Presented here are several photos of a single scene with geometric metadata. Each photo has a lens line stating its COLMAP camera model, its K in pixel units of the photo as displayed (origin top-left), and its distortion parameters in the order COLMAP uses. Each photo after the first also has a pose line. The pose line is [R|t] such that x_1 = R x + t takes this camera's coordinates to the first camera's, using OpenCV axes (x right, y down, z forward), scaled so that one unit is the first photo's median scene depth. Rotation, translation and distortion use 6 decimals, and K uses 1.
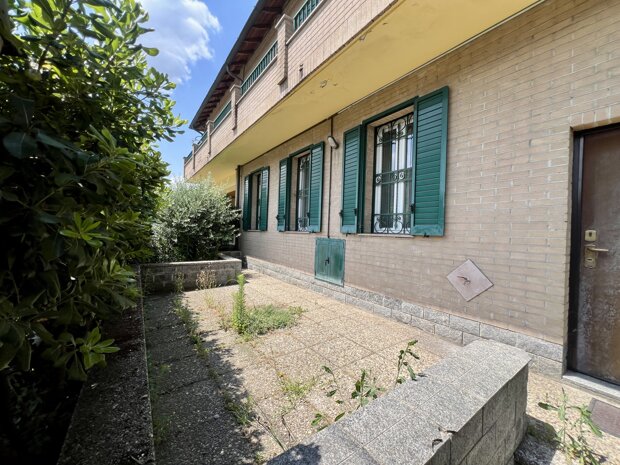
lens RADIAL K [[249.4, 0, 308.4], [0, 249.4, 232.0], [0, 0, 1]] dist [-0.002794, 0.000595]
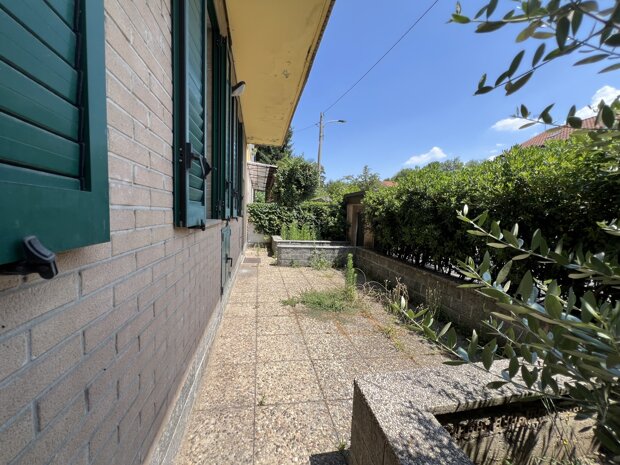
lens RADIAL K [[249.4, 0, 308.4], [0, 249.4, 232.0], [0, 0, 1]] dist [-0.002794, 0.000595]
pose [[-0.912915, -0.093870, 0.397210, -0.543508], [-0.065507, 0.994275, 0.084414, -0.044818], [-0.402860, 0.051043, -0.913837, 2.146870]]
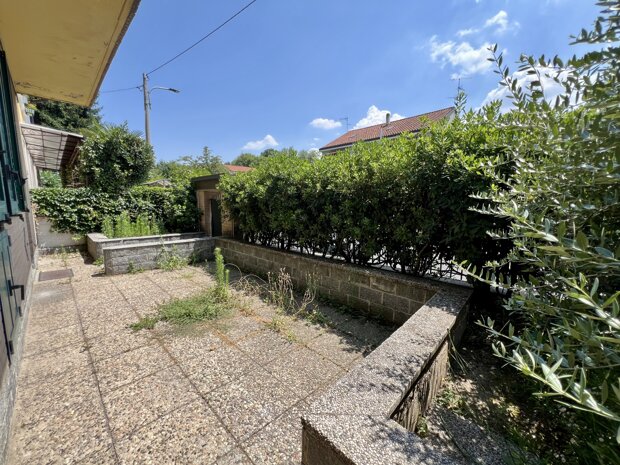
lens RADIAL K [[249.4, 0, 308.4], [0, 249.4, 232.0], [0, 0, 1]] dist [-0.002794, 0.000595]
pose [[-0.980716, -0.013862, -0.194946, -0.423488], [-0.036660, 0.992824, 0.113828, -0.050648], [0.191970, 0.118780, -0.974186, 2.048999]]
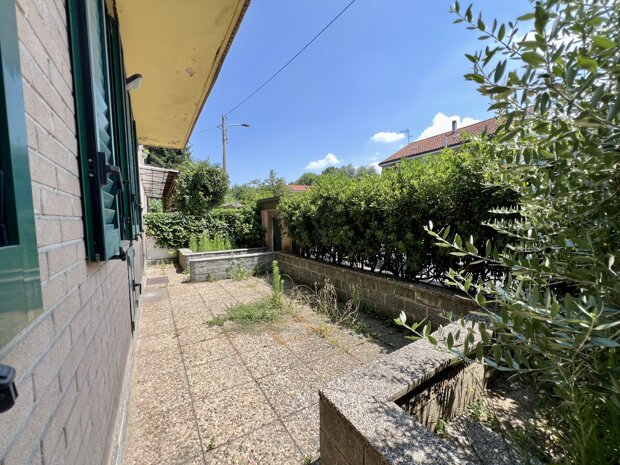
lens RADIAL K [[249.4, 0, 308.4], [0, 249.4, 232.0], [0, 0, 1]] dist [-0.002794, 0.000595]
pose [[-0.998676, -0.010513, 0.050360, -0.477759], [-0.007674, 0.998387, 0.056247, -0.059265], [-0.050870, 0.055786, -0.997146, 2.152373]]
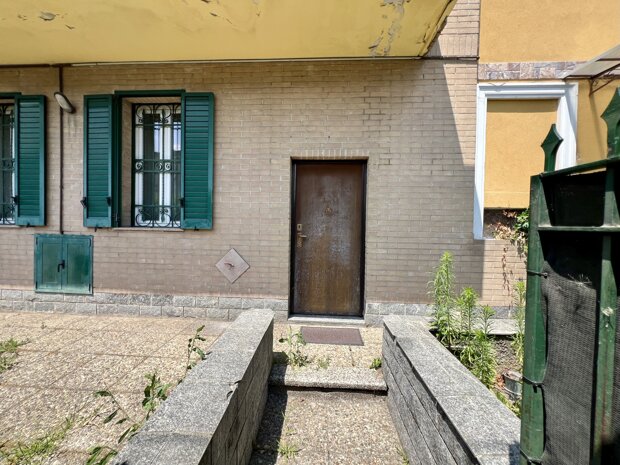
lens RADIAL K [[253.4, 0, 308.5], [0, 253.4, 231.9], [0, 0, 1]] dist [-0.002502, 0.000461]
pose [[0.623950, -0.037992, 0.780540, -0.065413], [0.001750, 0.998883, 0.047221, -0.022031], [-0.781463, -0.028097, 0.623319, -0.039382]]
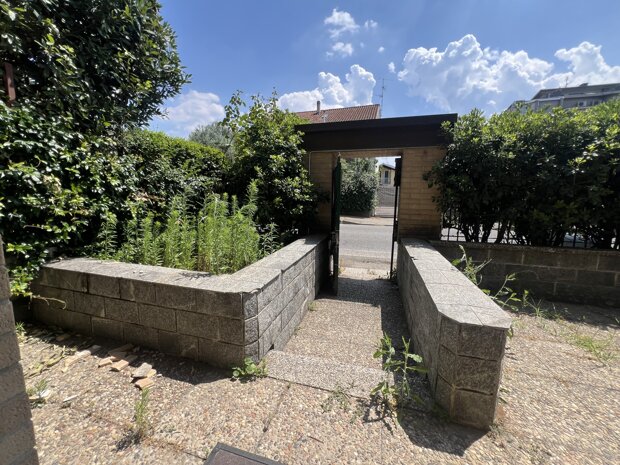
lens RADIAL K [[249.4, 0, 308.4], [0, 249.4, 232.0], [0, 0, 1]] dist [-0.002794, 0.000595]
pose [[-0.784016, 0.050184, -0.618709, 0.780356], [-0.033248, 0.991901, 0.122586, 0.084414], [0.619850, 0.116680, -0.775997, 0.612133]]
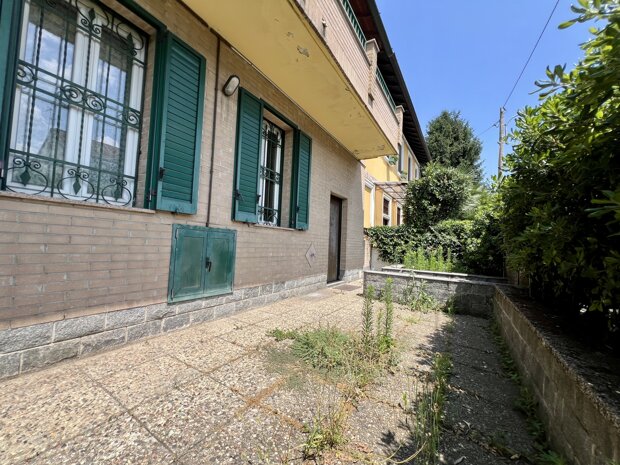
lens RADIAL K [[249.4, 0, 308.4], [0, 249.4, 232.0], [0, 0, 1]] dist [-0.002794, 0.000595]
pose [[-0.396813, -0.004743, 0.917887, -0.822251], [-0.055368, 0.998289, -0.018778, 0.050149], [-0.916228, -0.058273, -0.396397, 1.432181]]
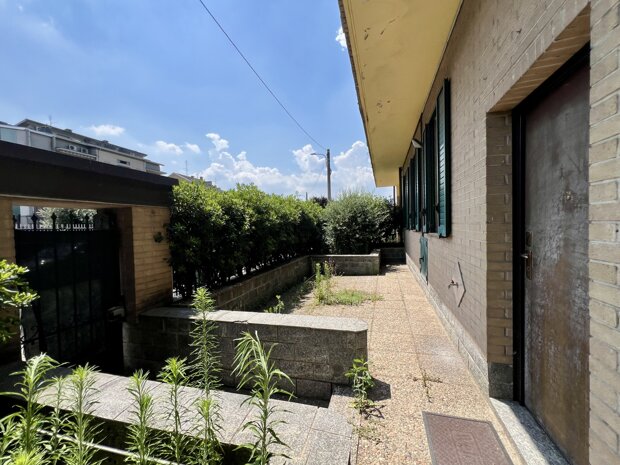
lens RADIAL K [[259.5, 0, 308.1], [0, 259.5, 231.8], [0, 0, 1]] dist [-0.000974, 0.000413]
pose [[0.626427, -0.027996, -0.778977, 0.863265], [0.044113, 0.999026, -0.000430, -0.023443], [0.778231, -0.034093, 0.627052, -0.037874]]
